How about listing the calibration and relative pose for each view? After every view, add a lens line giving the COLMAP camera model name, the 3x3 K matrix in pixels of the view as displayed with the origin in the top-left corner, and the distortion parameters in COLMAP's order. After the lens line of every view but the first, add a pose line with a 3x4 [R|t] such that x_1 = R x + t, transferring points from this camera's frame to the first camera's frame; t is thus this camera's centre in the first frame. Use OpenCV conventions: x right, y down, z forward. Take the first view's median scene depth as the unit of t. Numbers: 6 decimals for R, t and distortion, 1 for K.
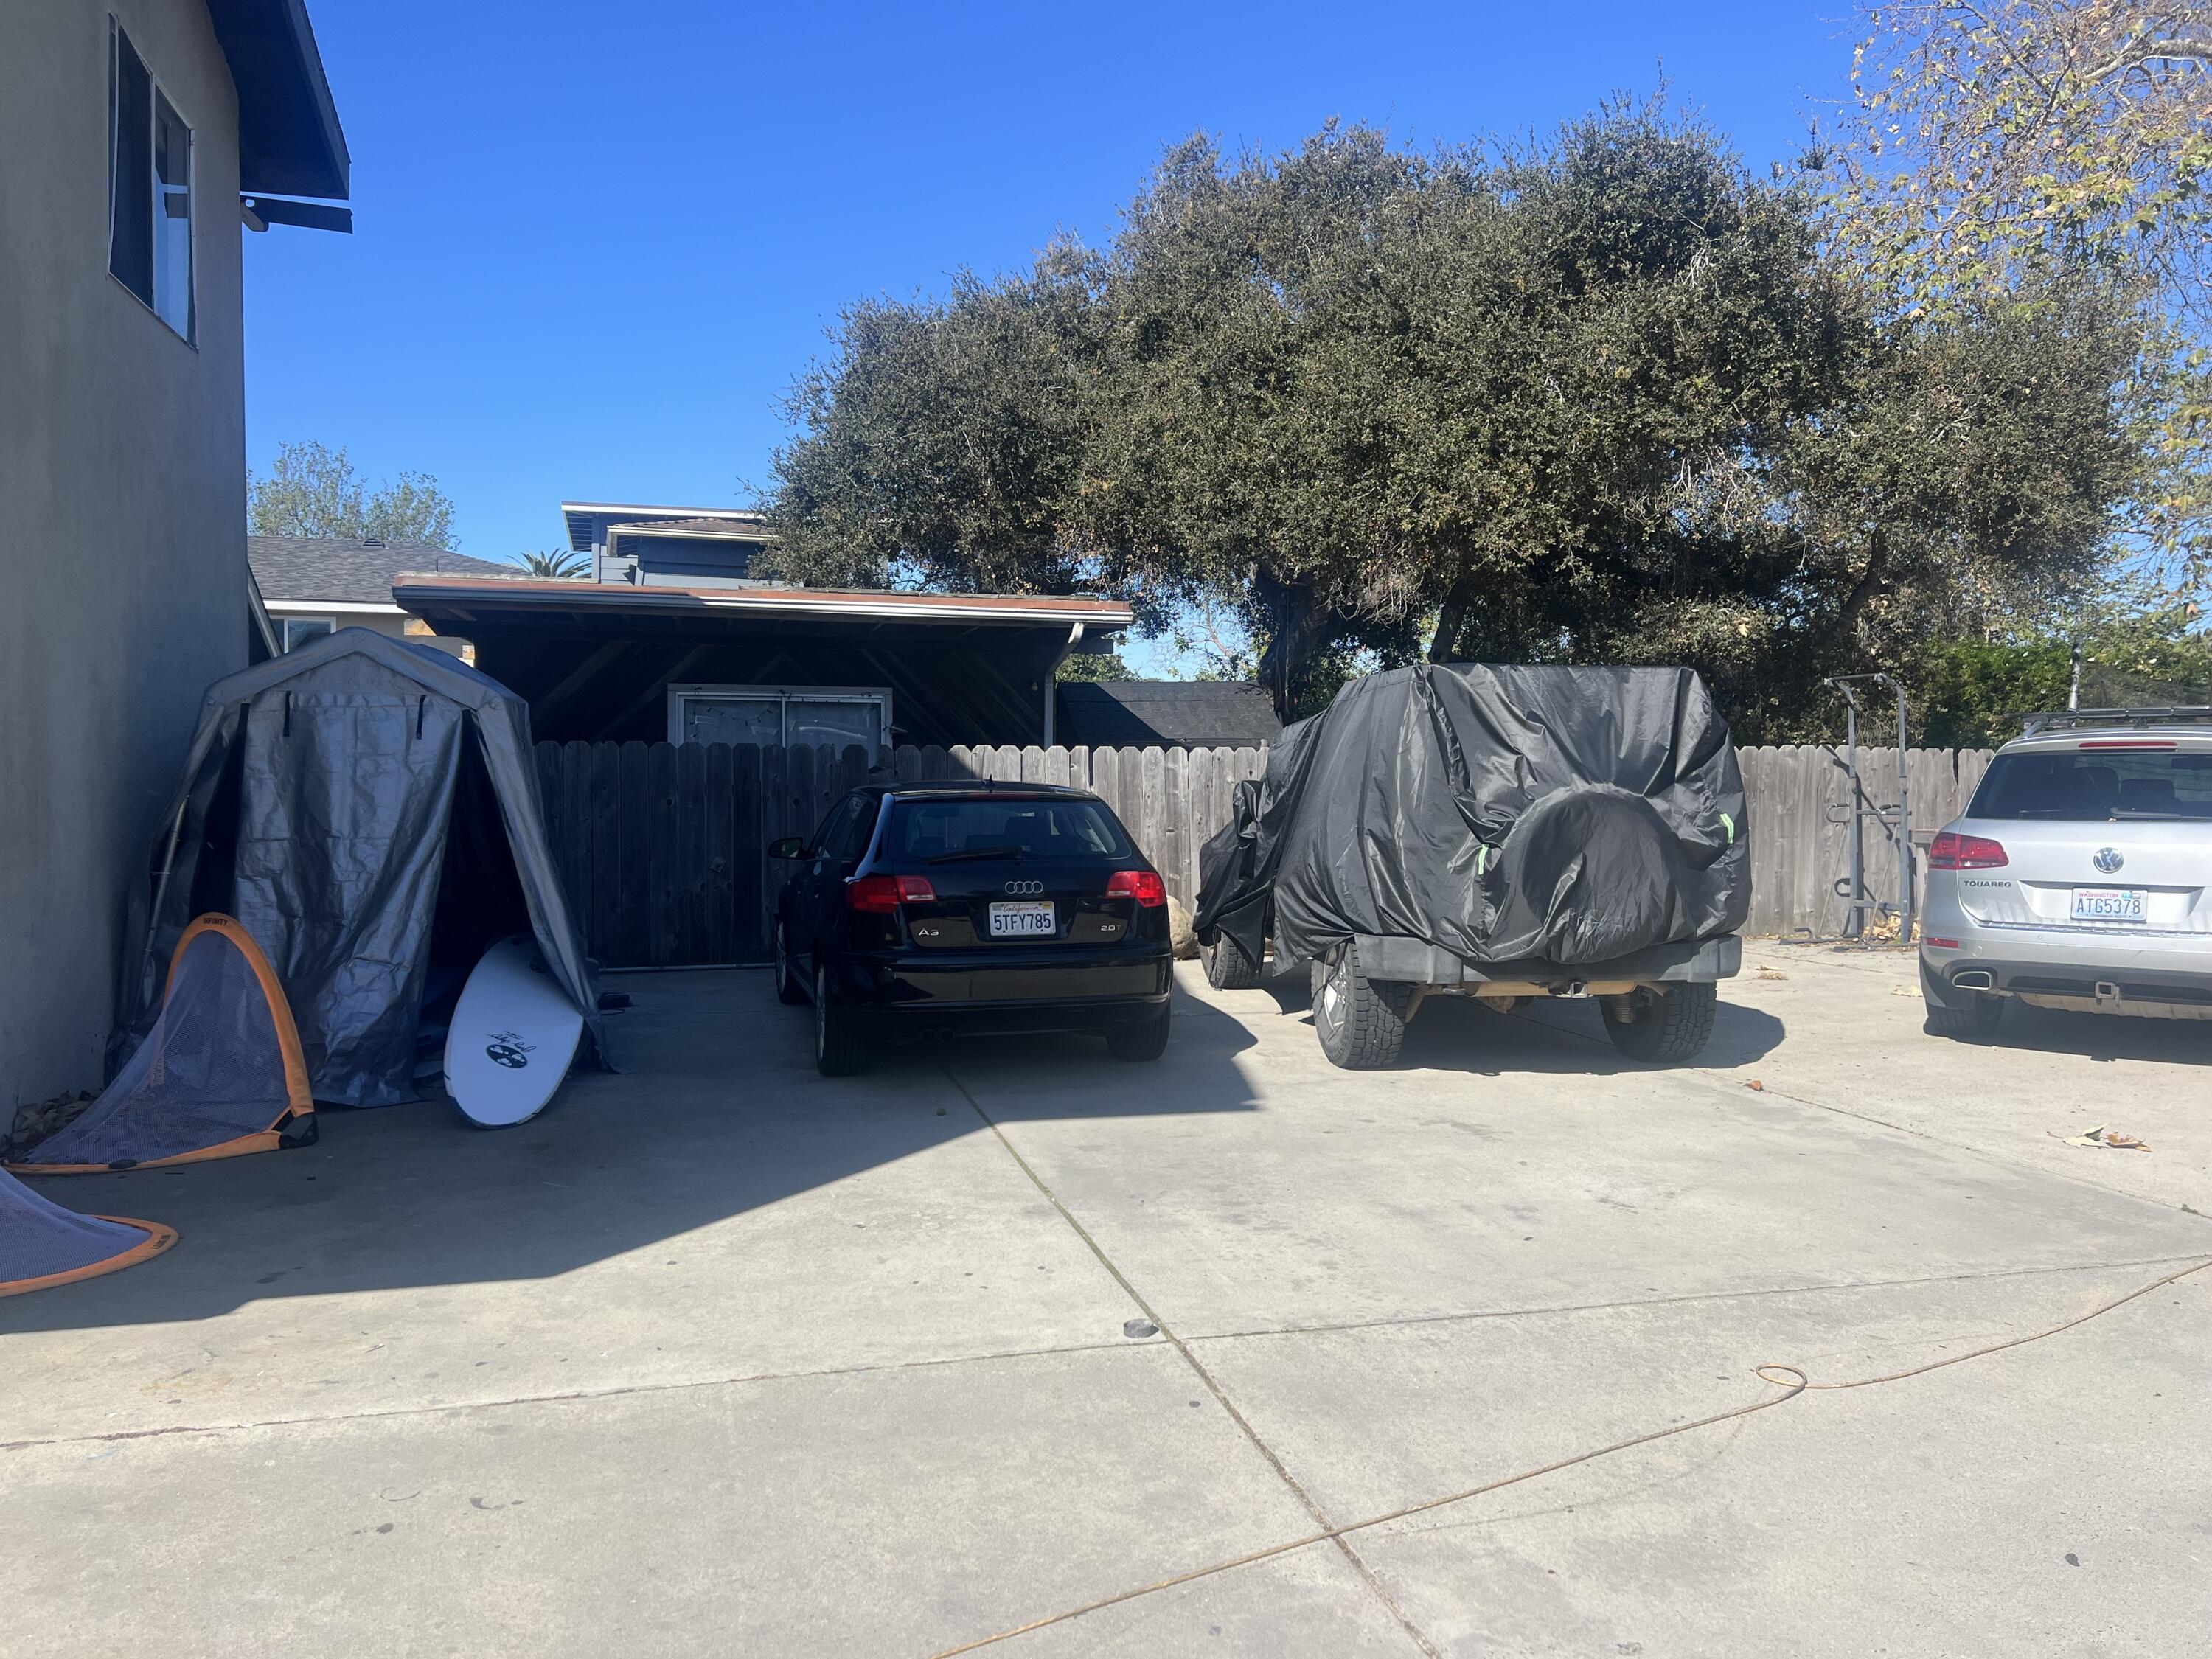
lens RADIAL K [[1614.4, 0, 1106.0], [0, 1614.4, 829.5], [0, 0, 1]] dist [0.070766, -0.078620]
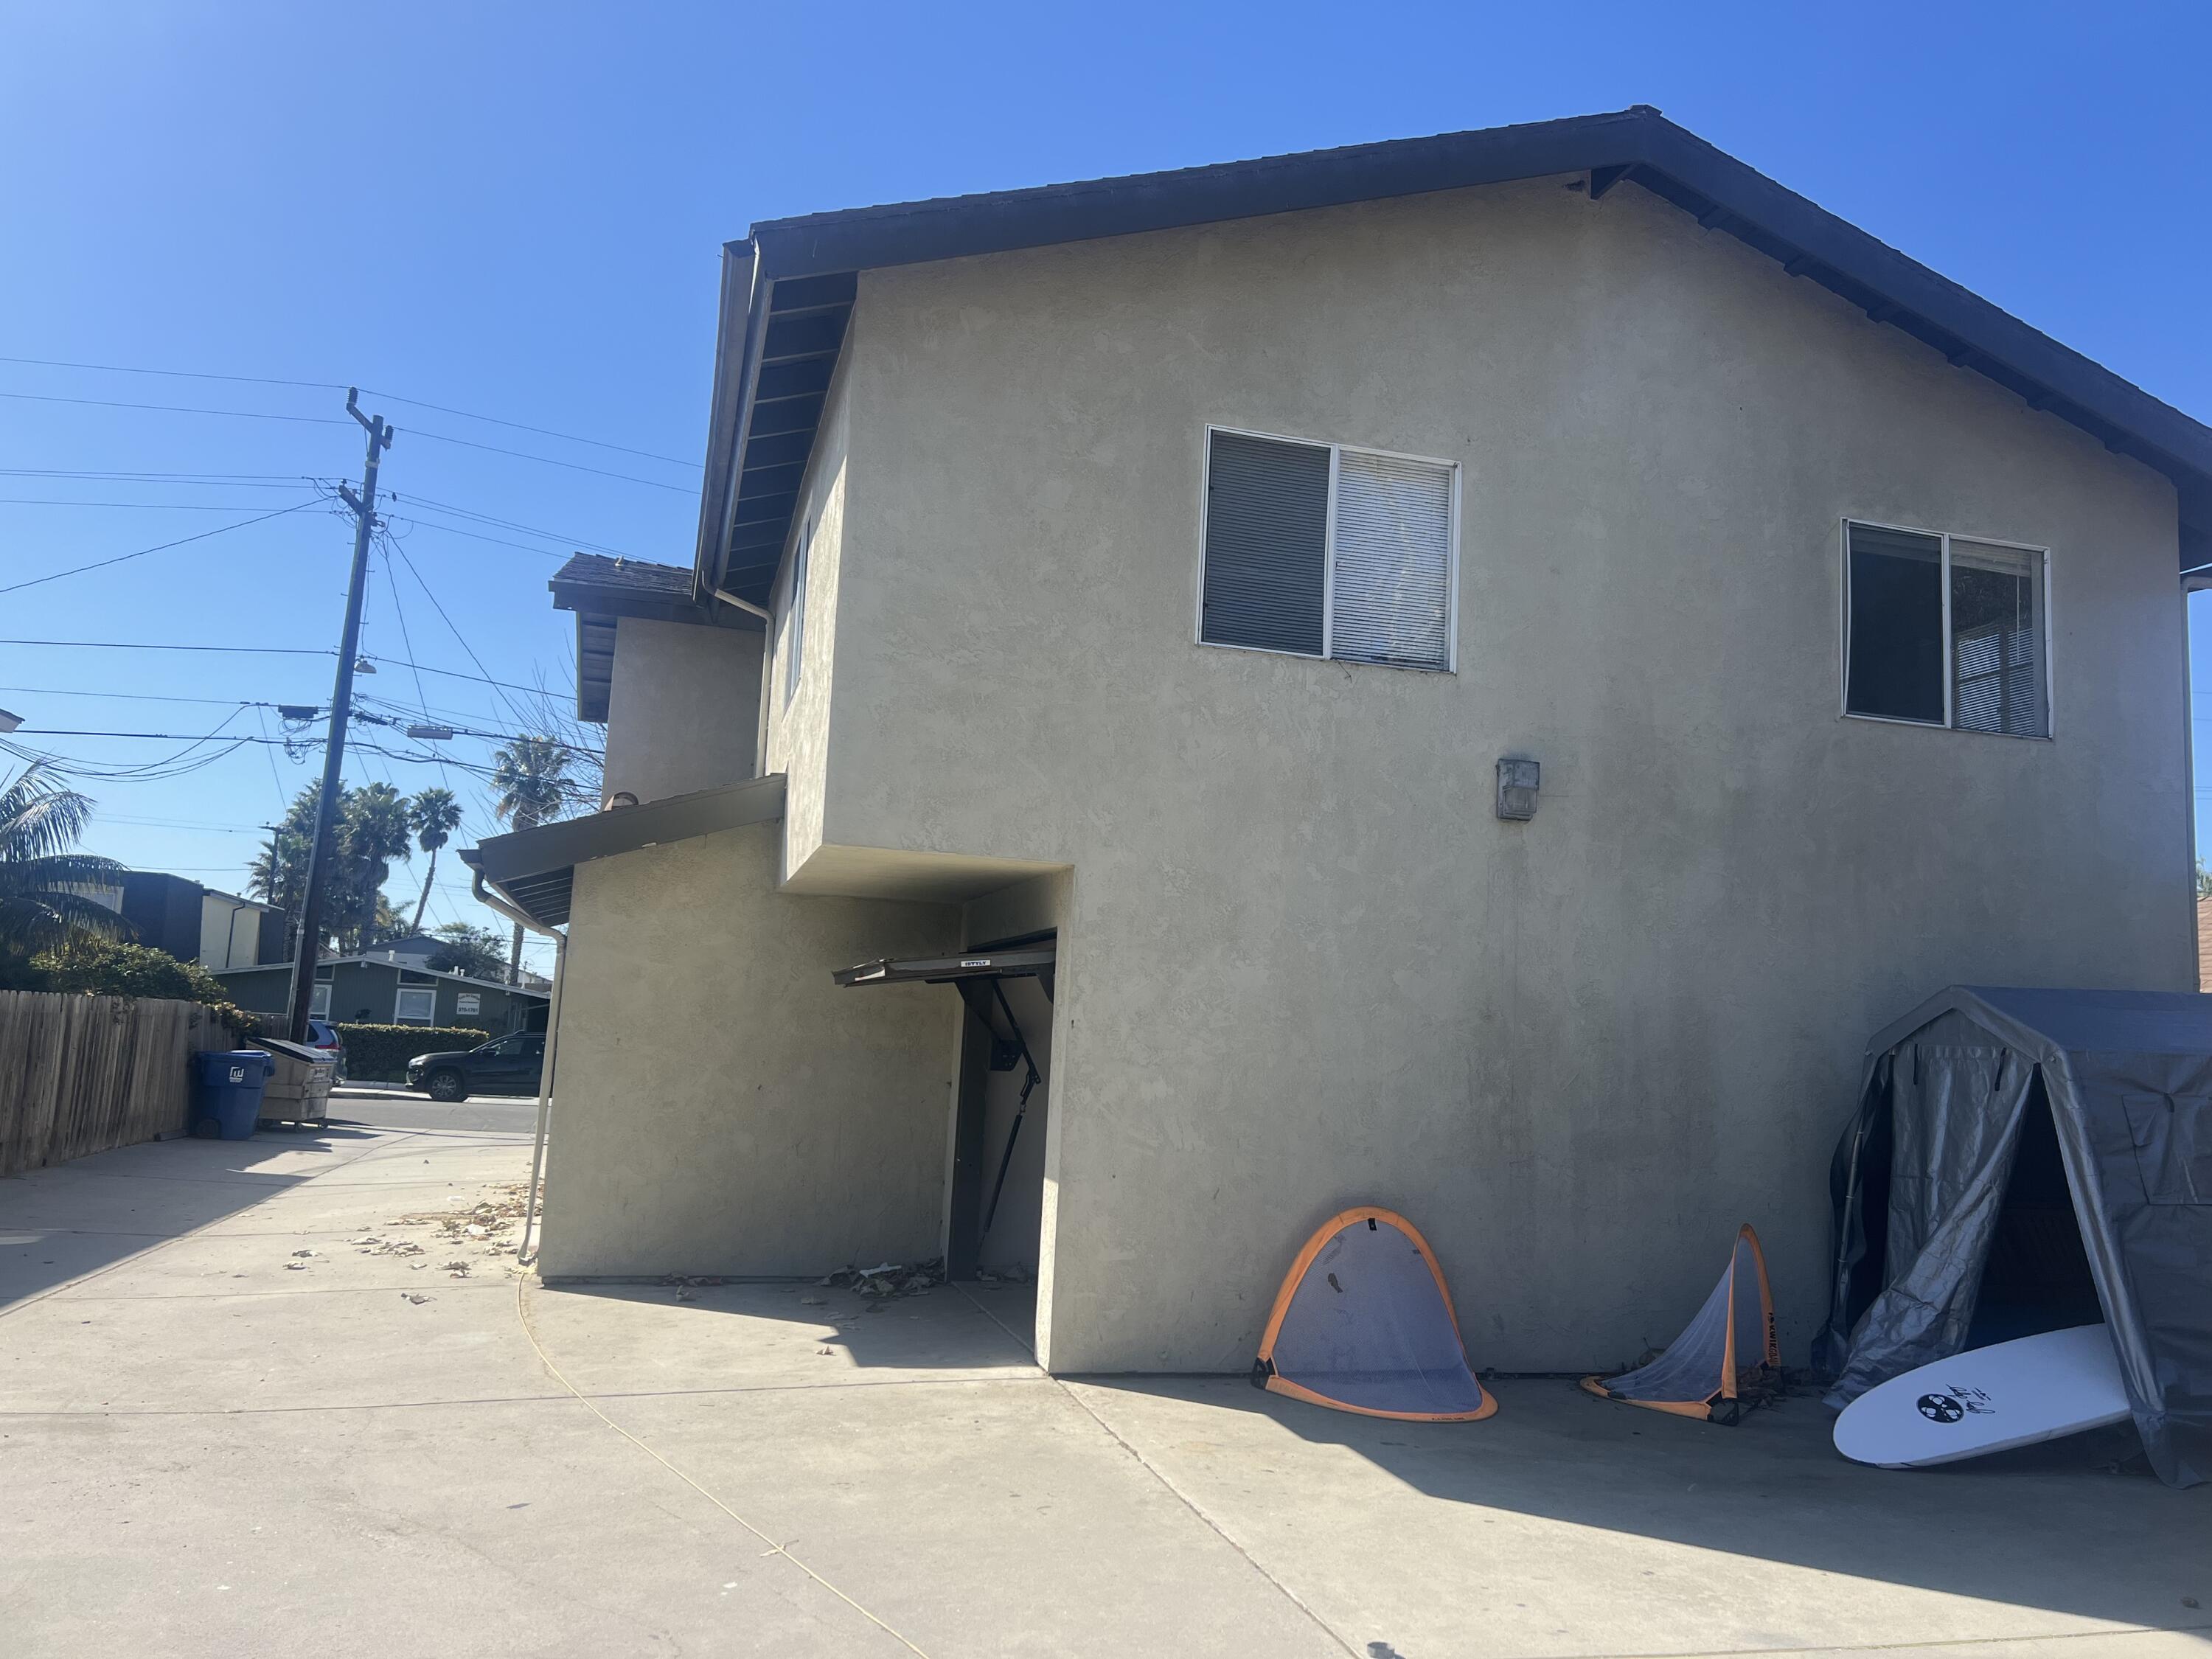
lens RADIAL K [[1614.4, 0, 1106.0], [0, 1614.4, 829.5], [0, 0, 1]] dist [0.070766, -0.078620]
pose [[0.028189, -0.127390, -0.991452, 0.165115], [-0.081888, 0.988218, -0.129303, -0.010331], [0.996243, 0.084833, 0.017425, 0.107675]]
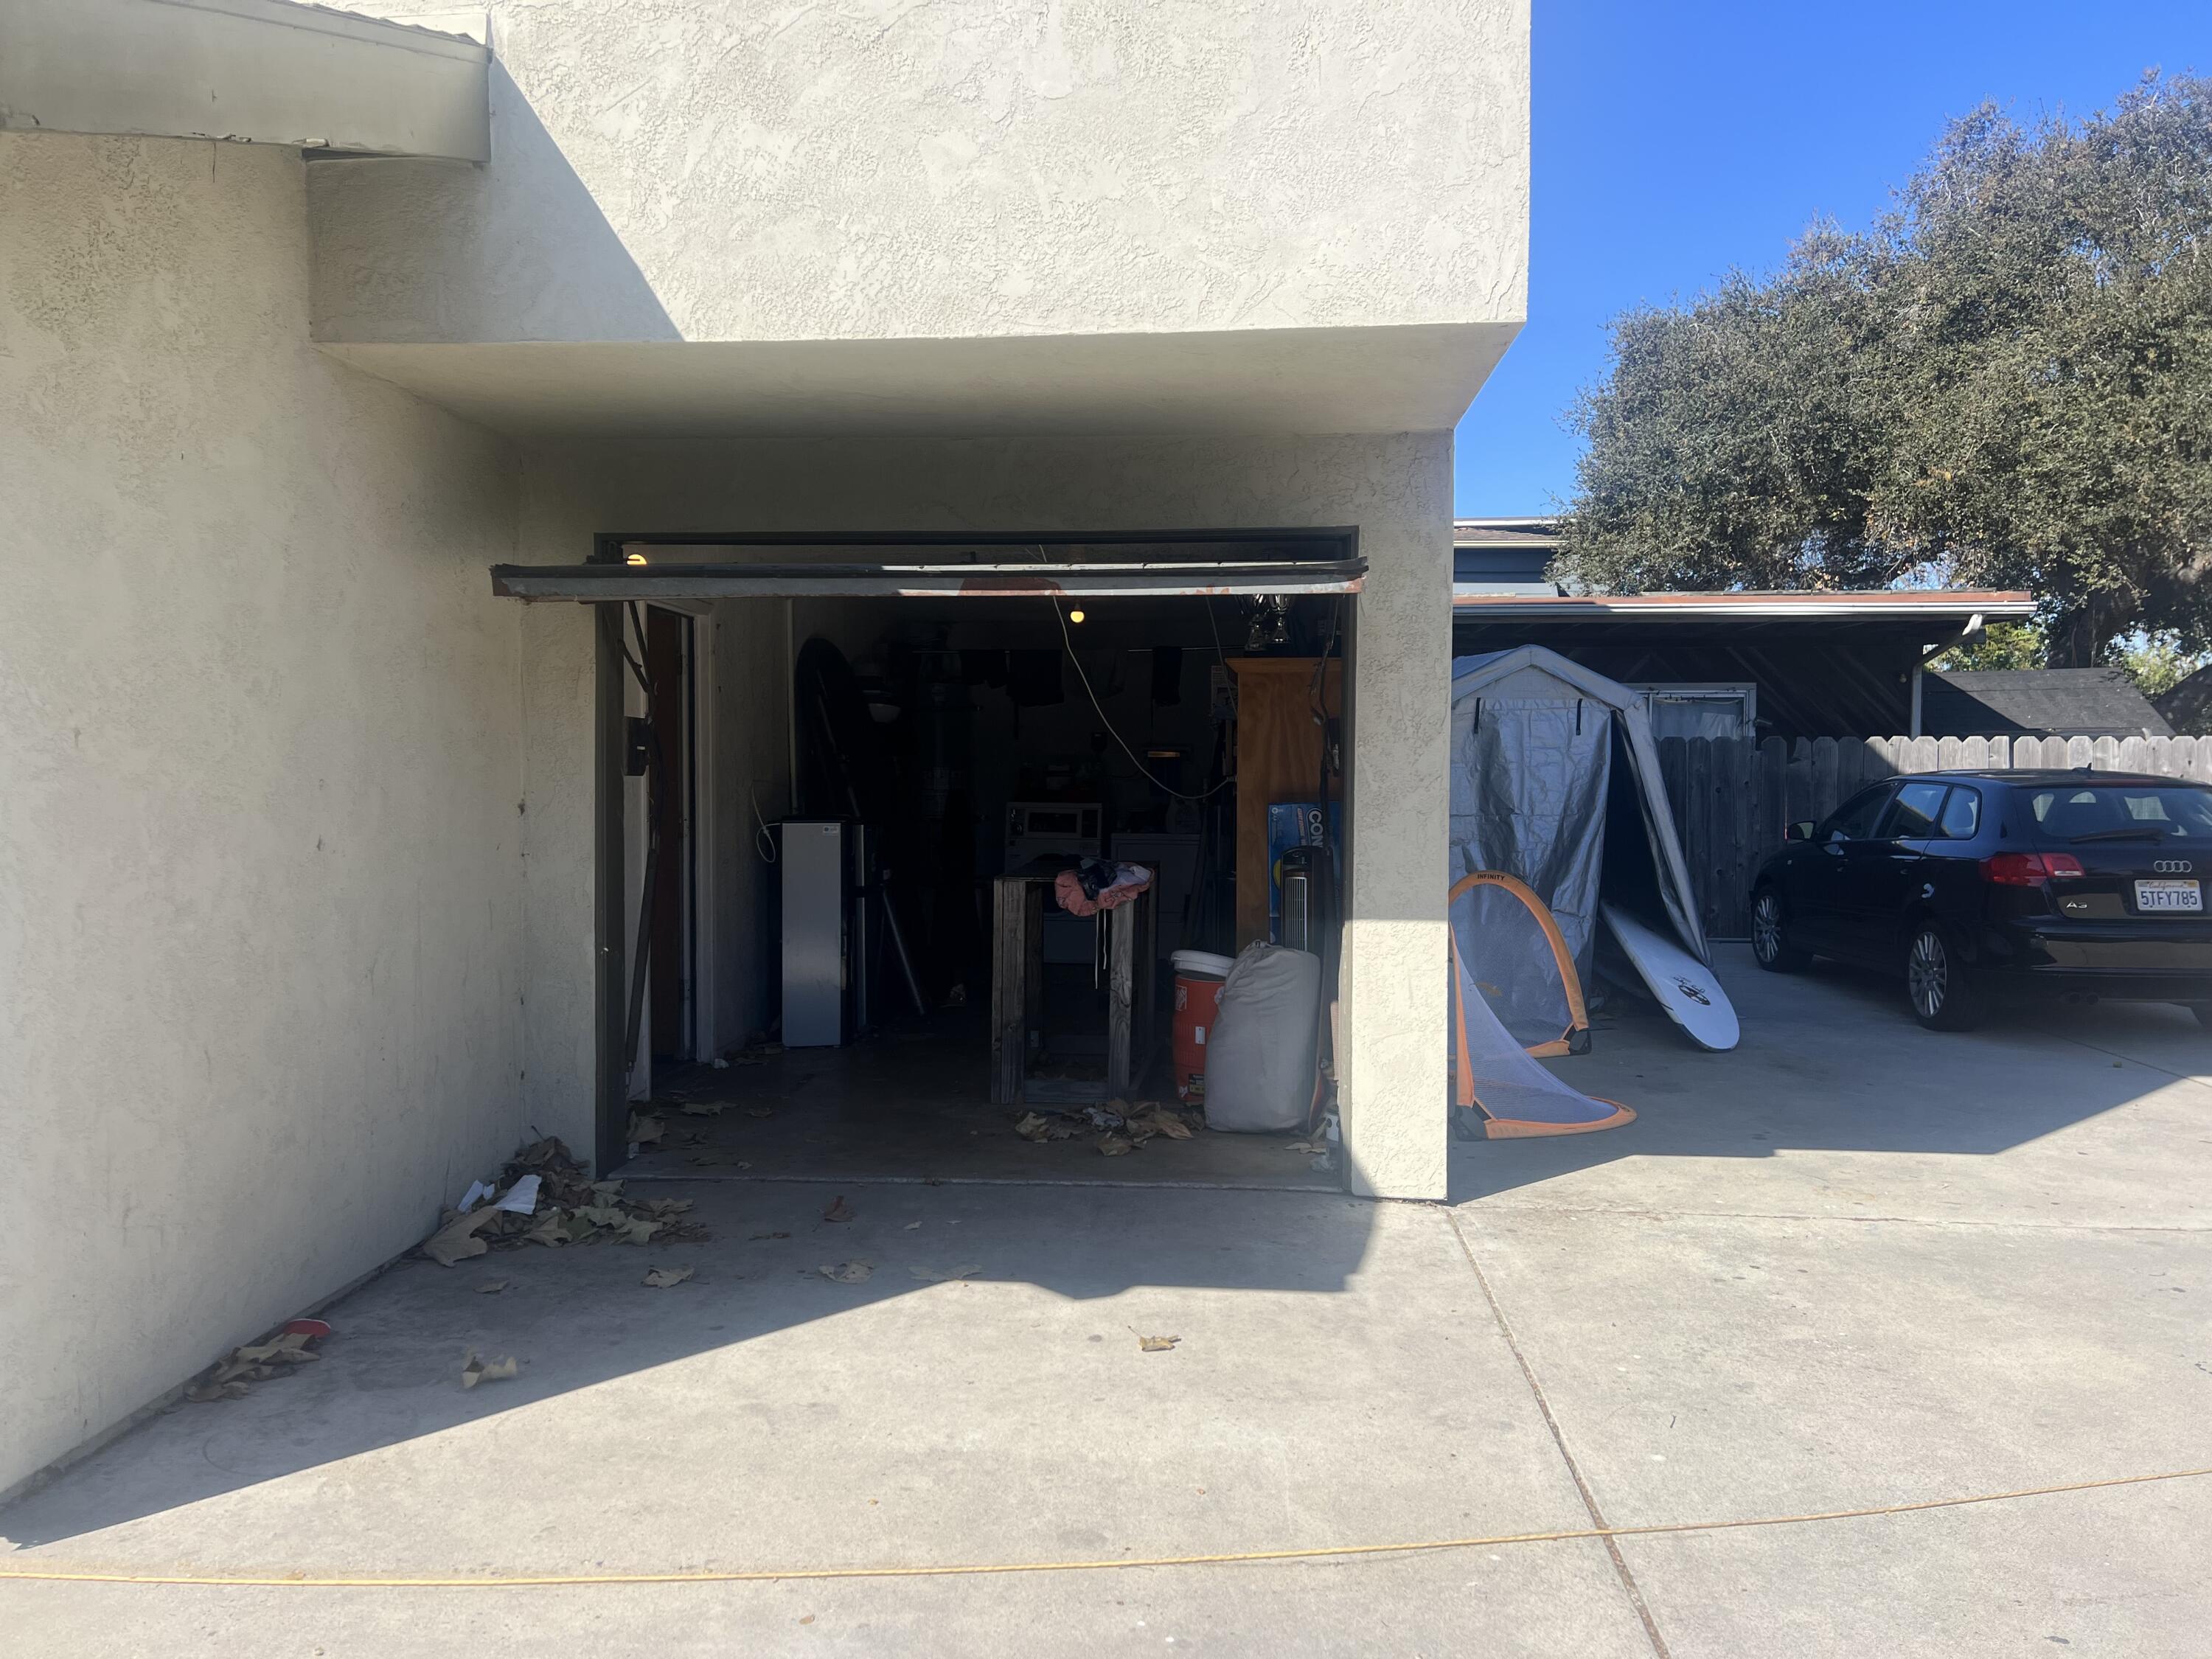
lens RADIAL K [[1590.6, 0, 1106.0], [0, 1590.6, 829.5], [0, 0, 1]] dist [-0.004467, -0.006600]
pose [[0.933349, 0.013165, -0.358728, -0.087285], [-0.011336, 0.999910, 0.007200, 0.002936], [0.358790, -0.002653, 0.933414, -0.065128]]
